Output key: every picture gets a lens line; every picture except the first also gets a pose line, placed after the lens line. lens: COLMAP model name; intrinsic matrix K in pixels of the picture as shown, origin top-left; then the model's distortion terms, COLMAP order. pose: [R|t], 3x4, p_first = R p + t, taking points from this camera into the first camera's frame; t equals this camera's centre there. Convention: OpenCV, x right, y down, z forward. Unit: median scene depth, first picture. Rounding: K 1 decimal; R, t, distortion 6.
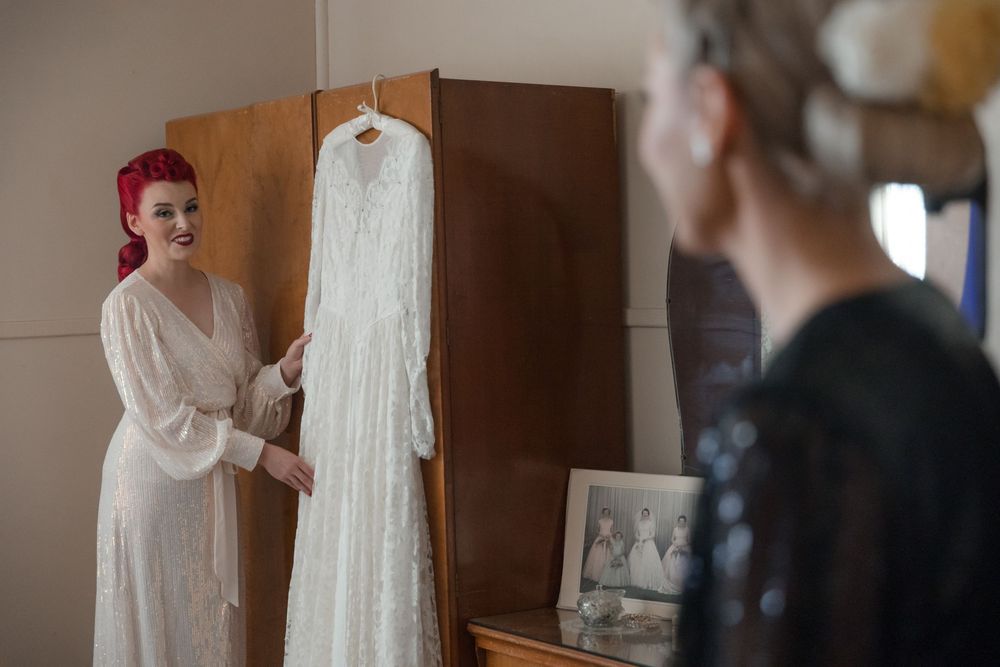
lens RADIAL K [[1477.9, 0, 524.0], [0, 1477.9, 360.1], [0, 0, 1]] dist [-0.015841, 0.000000]
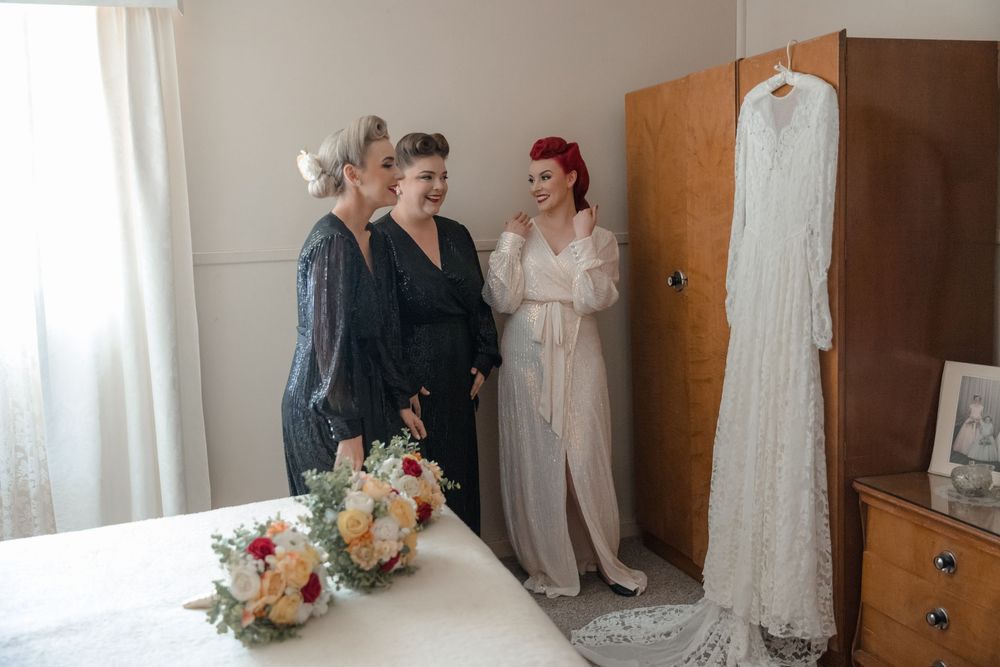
lens RADIAL K [[917.8, 0, 520.8], [0, 917.8, 332.2], [0, 0, 1]] dist [-0.010037, 0.000000]
pose [[0.938640, 0.032564, -0.343357, -0.040450], [-0.005666, 0.996855, 0.079050, -0.008177], [0.344852, -0.072254, 0.935872, 0.184238]]
